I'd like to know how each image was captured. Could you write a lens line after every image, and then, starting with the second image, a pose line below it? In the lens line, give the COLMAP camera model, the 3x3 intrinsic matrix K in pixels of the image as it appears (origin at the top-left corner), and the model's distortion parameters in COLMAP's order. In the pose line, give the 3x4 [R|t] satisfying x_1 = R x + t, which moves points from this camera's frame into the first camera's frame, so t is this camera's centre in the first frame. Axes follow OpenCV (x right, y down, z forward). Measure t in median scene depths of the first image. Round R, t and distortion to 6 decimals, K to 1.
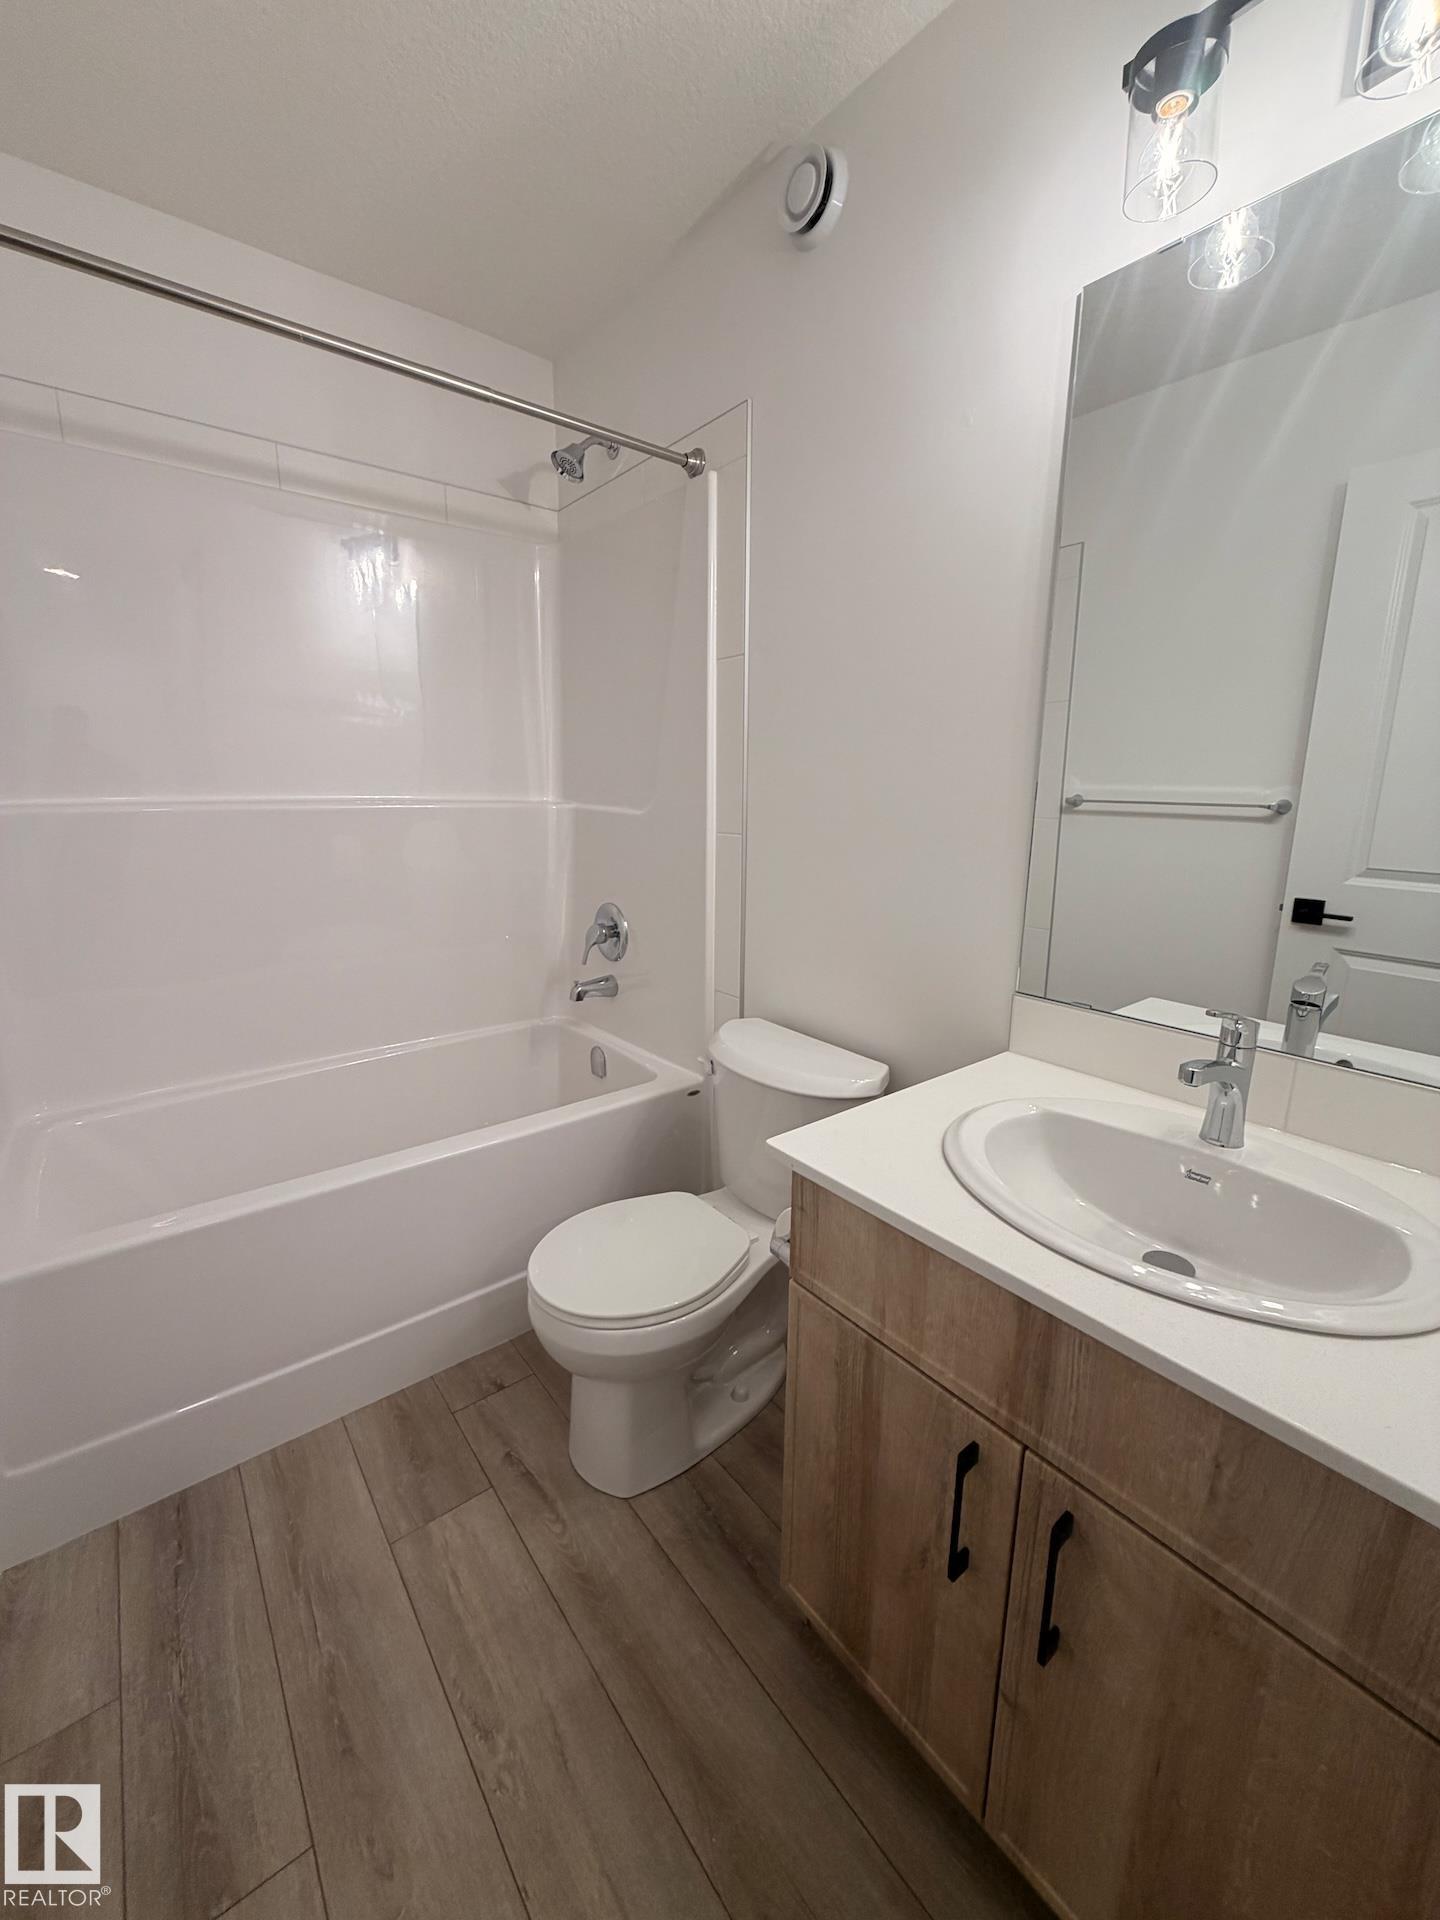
lens RADIAL K [[772.1, 0, 724.4], [0, 772.1, 955.4], [0, 0, 1]] dist [-0.002301, 0.000274]
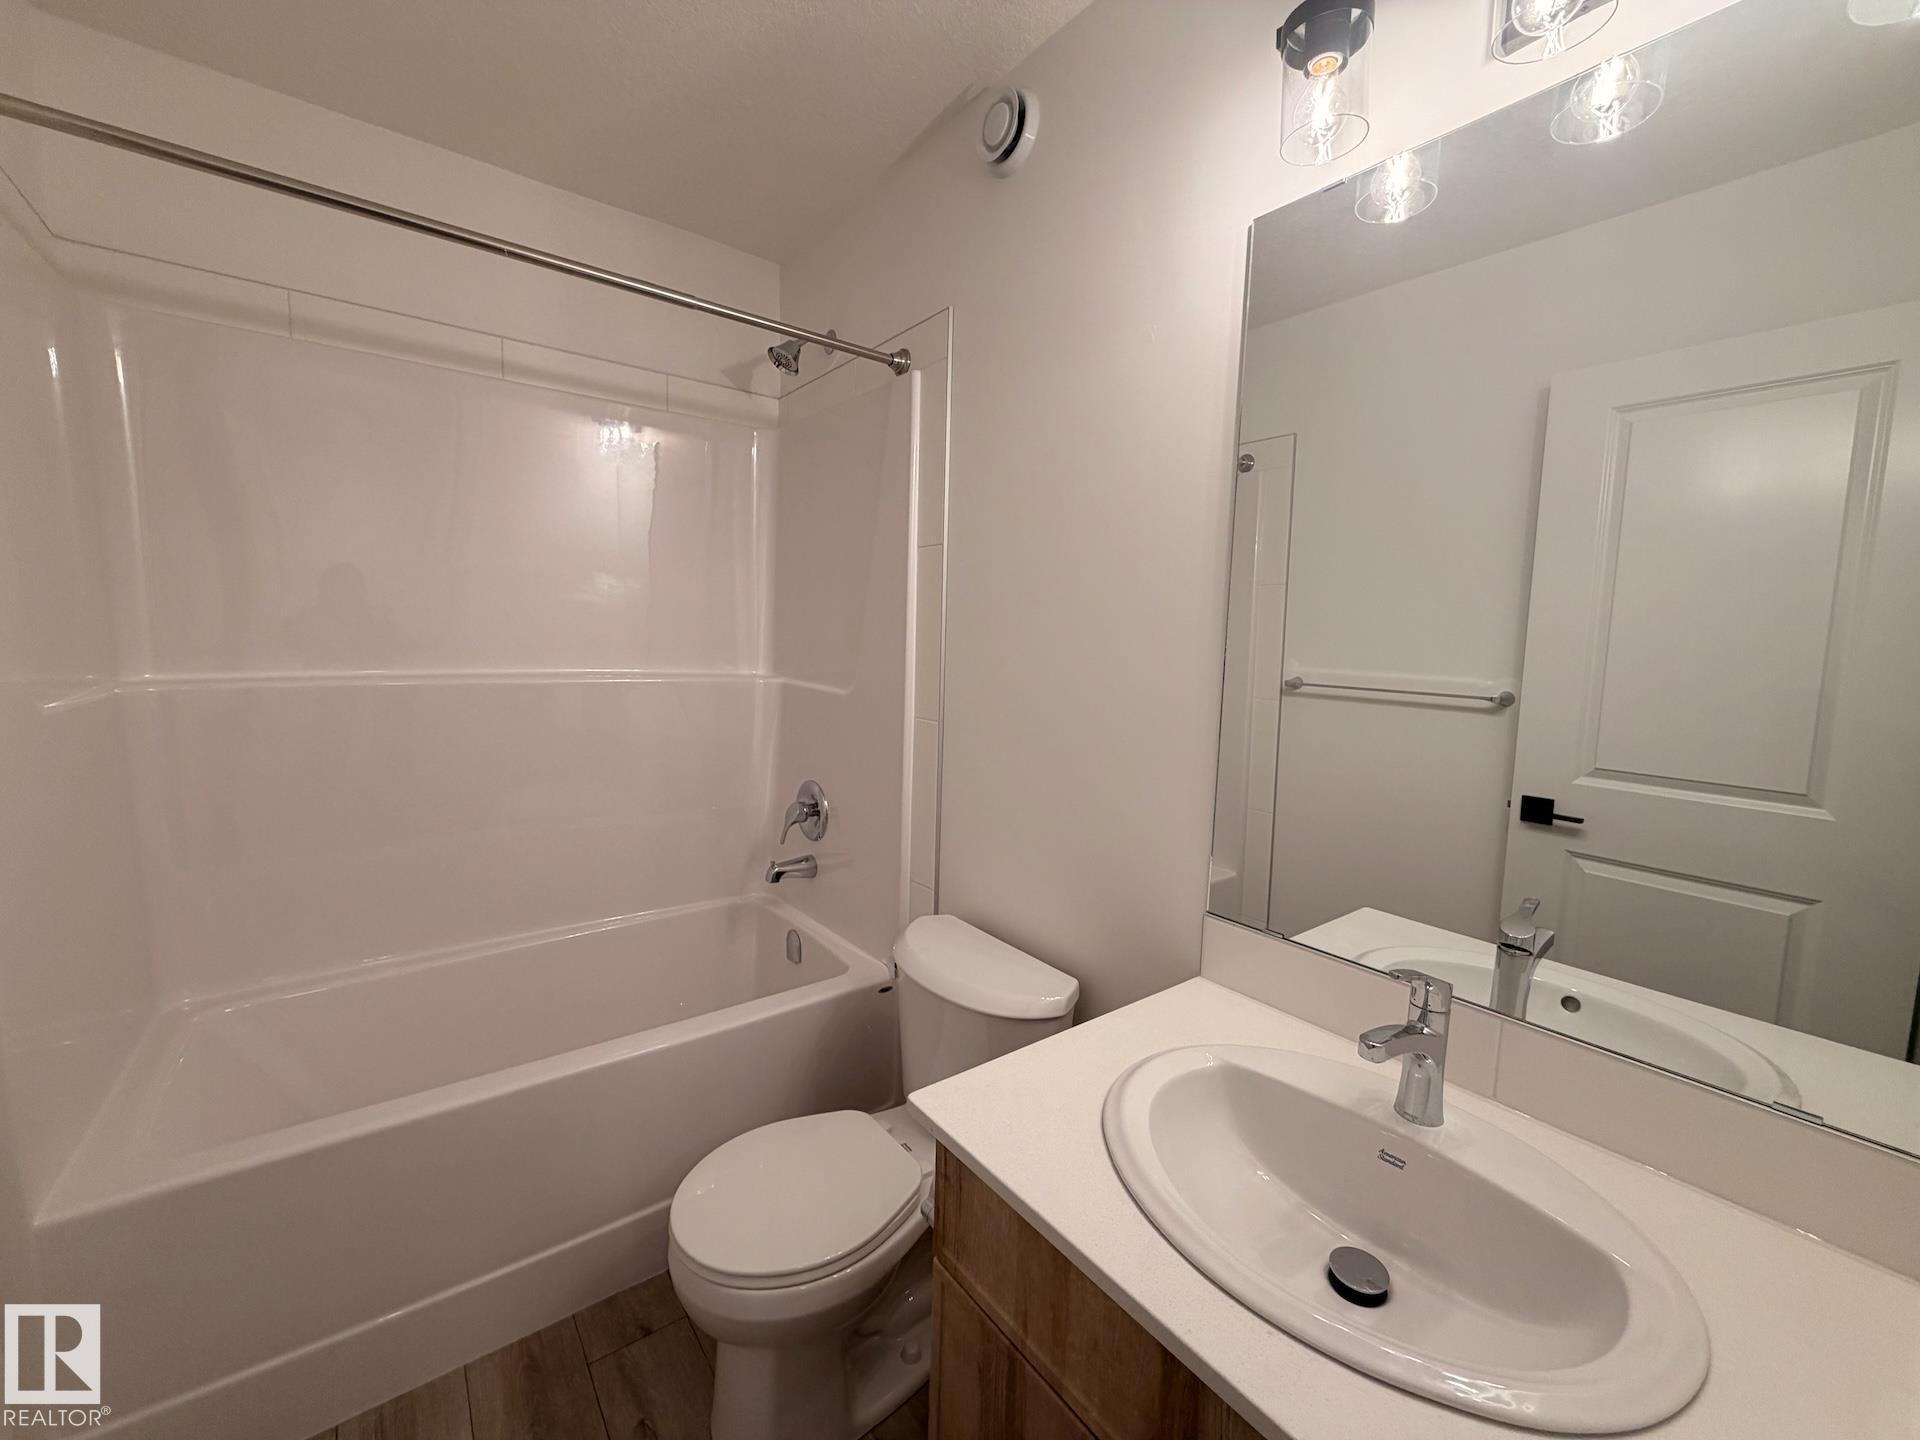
lens RADIAL K [[772.1, 0, 956.7], [0, 772.1, 718.9], [0, 0, 1]] dist [-0.002301, 0.000274]
pose [[0.999576, 0.022355, -0.018643, 0.078857], [-0.024293, 0.993502, -0.111193, -0.065033], [0.016036, 0.111599, 0.993624, 0.040056]]
